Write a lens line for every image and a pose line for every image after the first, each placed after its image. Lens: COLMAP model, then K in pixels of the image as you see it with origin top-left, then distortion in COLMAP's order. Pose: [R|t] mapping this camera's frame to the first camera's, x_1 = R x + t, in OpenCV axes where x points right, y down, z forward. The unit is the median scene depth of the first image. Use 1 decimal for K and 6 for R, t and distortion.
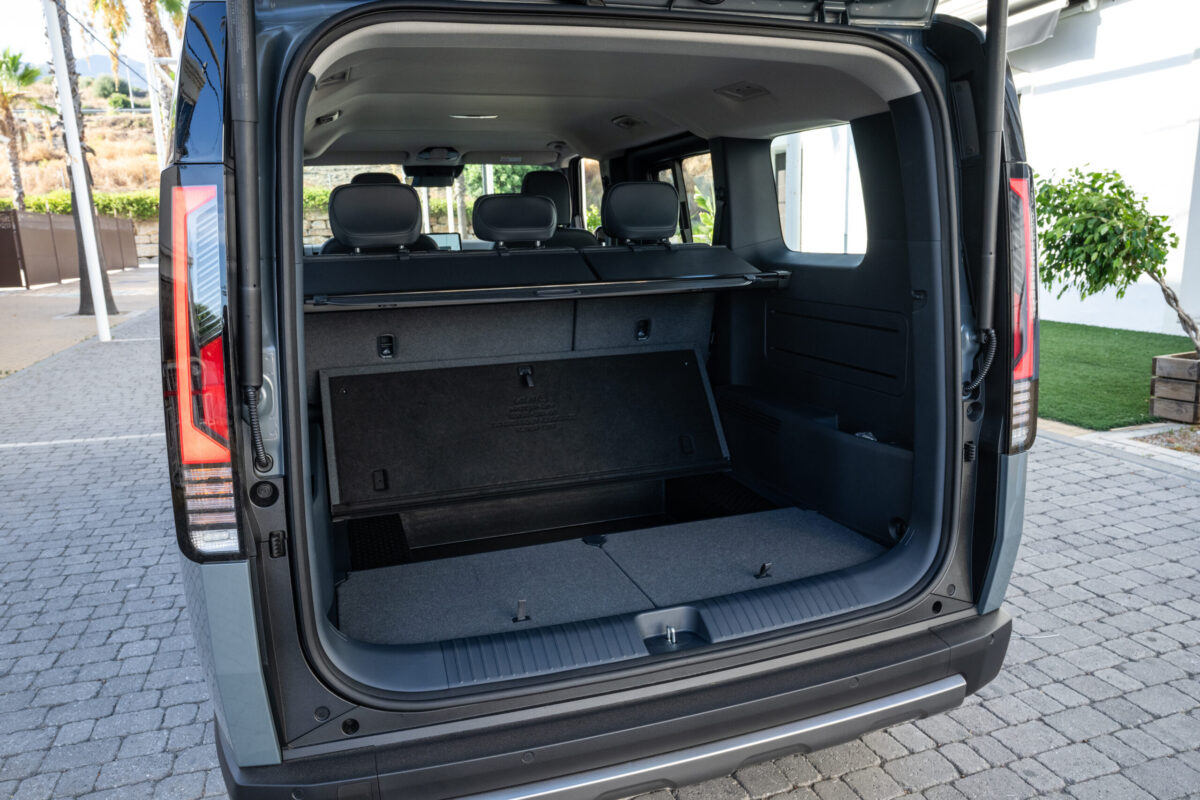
lens RADIAL K [[856.5, 0, 600.0], [0, 856.5, 400.0], [0, 0, 1]] dist [0.002532, -0.000084]
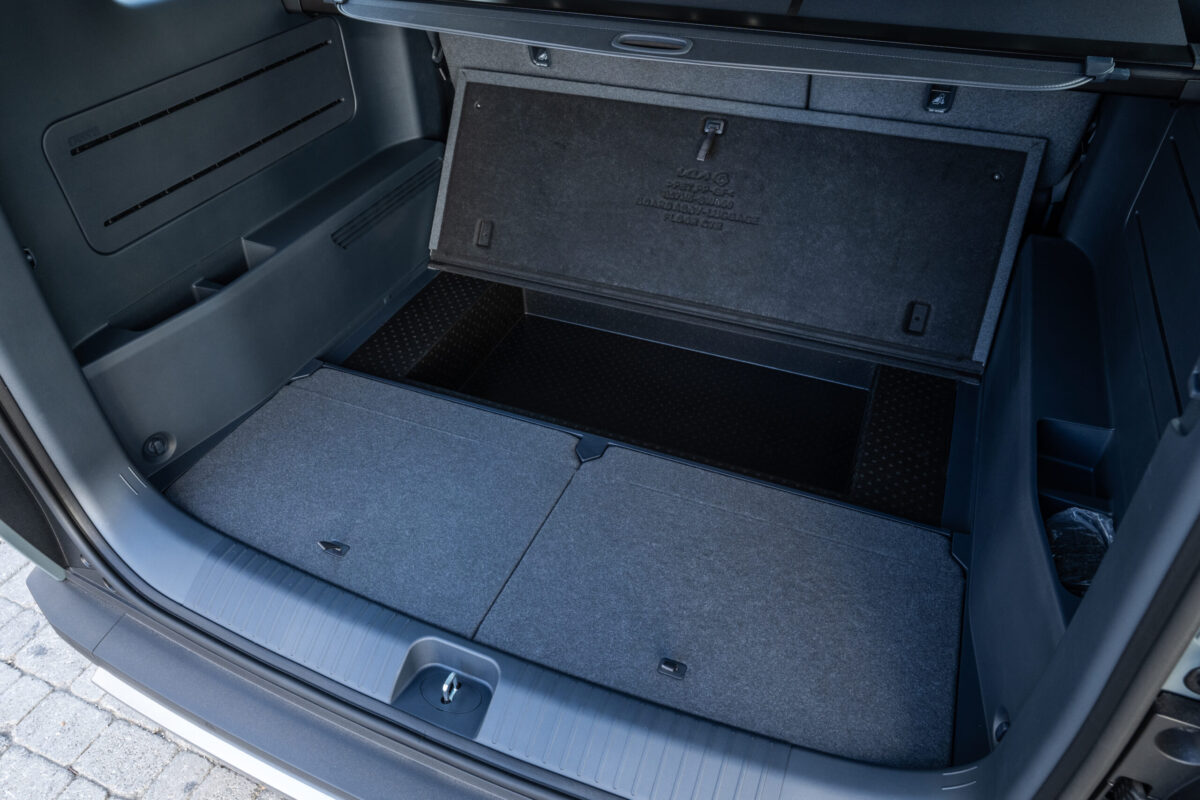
lens RADIAL K [[802.9, 0, 600.0], [0, 802.9, 400.0], [0, 0, 1]] dist [-0.015788, -0.000219]
pose [[0.752328, 0.427506, -0.501239, 0.255435], [-0.135182, 0.844838, 0.517663, -0.171296], [0.644770, -0.321694, 0.693387, 0.474645]]
